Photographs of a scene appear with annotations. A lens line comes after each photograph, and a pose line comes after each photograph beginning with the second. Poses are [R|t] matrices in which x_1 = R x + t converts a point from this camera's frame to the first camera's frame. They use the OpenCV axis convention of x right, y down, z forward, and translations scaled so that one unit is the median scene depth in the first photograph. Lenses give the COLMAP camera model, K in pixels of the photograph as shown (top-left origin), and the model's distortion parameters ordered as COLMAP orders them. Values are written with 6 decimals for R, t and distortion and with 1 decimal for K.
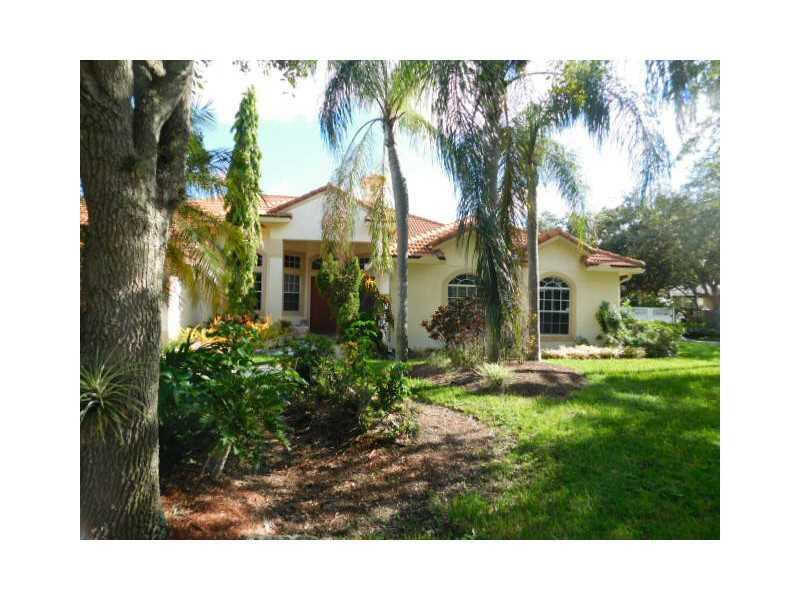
lens RADIAL K [[411.7, 0, 400.0], [0, 411.7, 300.0], [0, 0, 1]] dist [-0.074234, 0.062703]
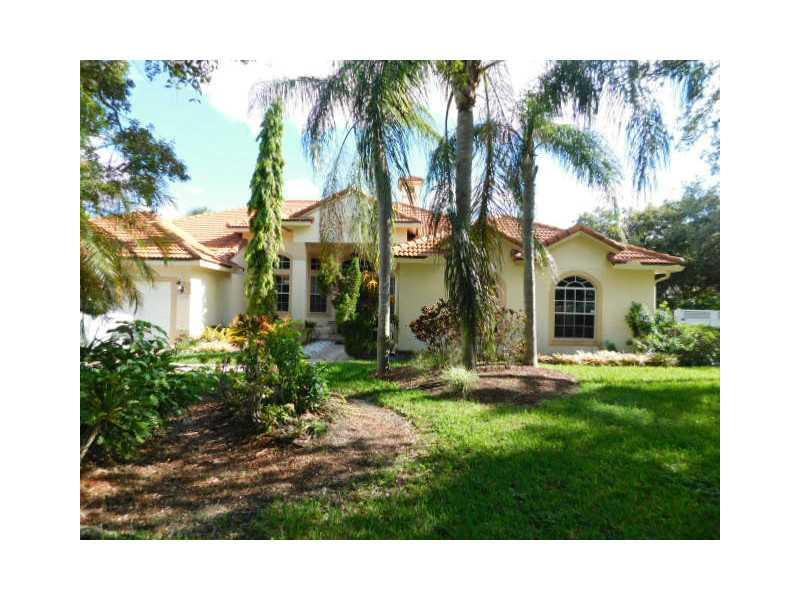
lens RADIAL K [[411.7, 0, 400.0], [0, 411.7, 300.0], [0, 0, 1]] dist [-0.074234, 0.062703]
pose [[0.986344, -0.000859, -0.164699, 0.143176], [-0.000139, 0.999982, -0.006051, 0.003153], [0.164701, 0.005991, 0.986325, 0.023871]]
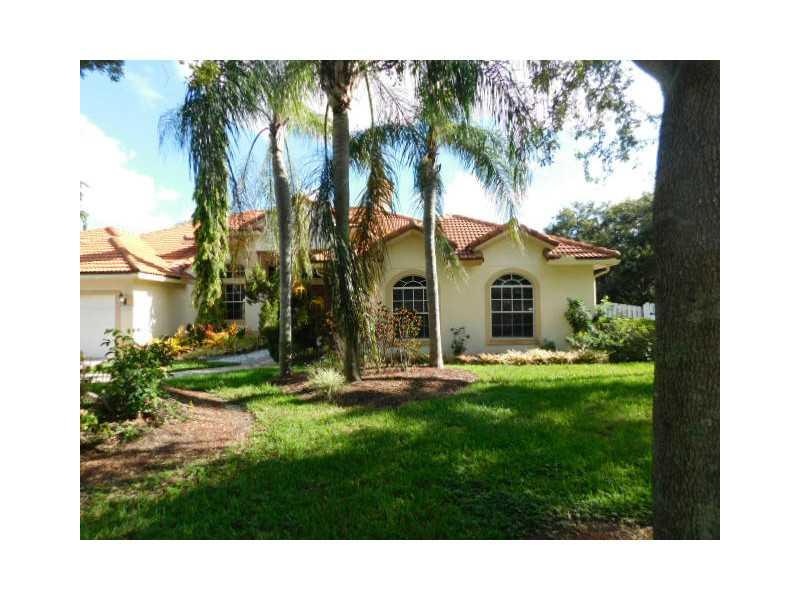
lens RADIAL K [[411.7, 0, 400.0], [0, 411.7, 300.0], [0, 0, 1]] dist [-0.074234, 0.062703]
pose [[0.978785, -0.037874, -0.201357, 0.334064], [0.035146, 0.999236, -0.017105, 0.008592], [0.201851, 0.009665, 0.979369, 0.060542]]
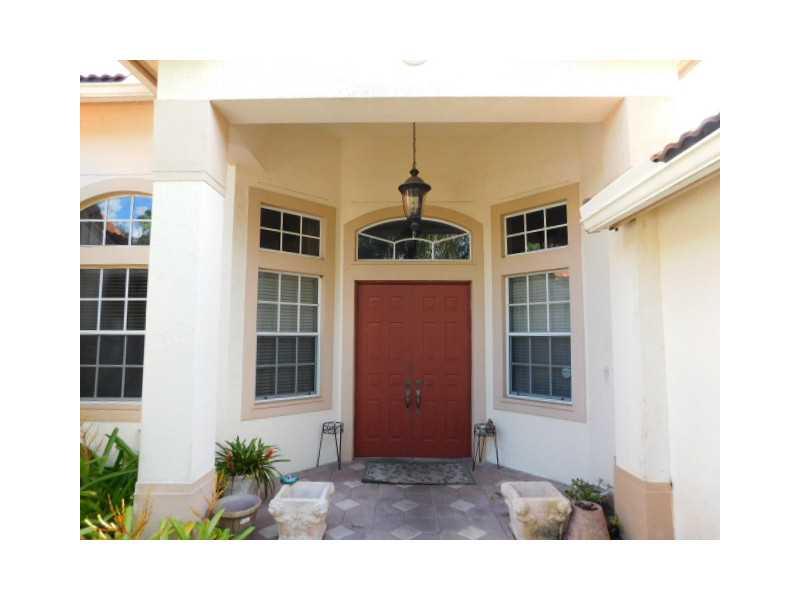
lens RADIAL K [[411.7, 0, 400.0], [0, 411.7, 300.0], [0, 0, 1]] dist [-0.074234, 0.062703]
pose [[0.985348, -0.030819, -0.167748, -0.178109], [0.018921, 0.997220, -0.072065, -0.025815], [0.169502, 0.067835, 0.983192, 0.956953]]
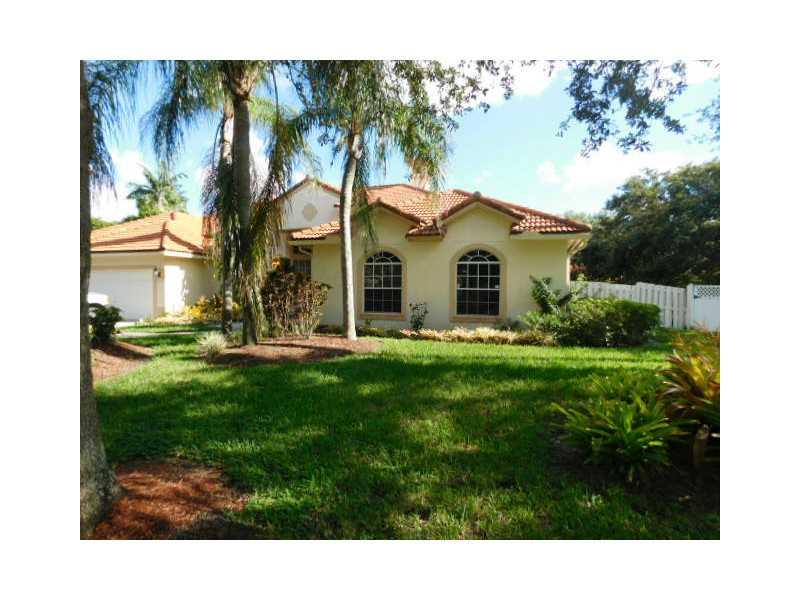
lens RADIAL K [[411.7, 0, 400.0], [0, 411.7, 300.0], [0, 0, 1]] dist [-0.074234, 0.062703]
pose [[0.893102, -0.000081, -0.449854, 0.663631], [0.016338, 0.999346, 0.032256, 0.021219], [0.449557, -0.036157, 0.892520, 0.140212]]
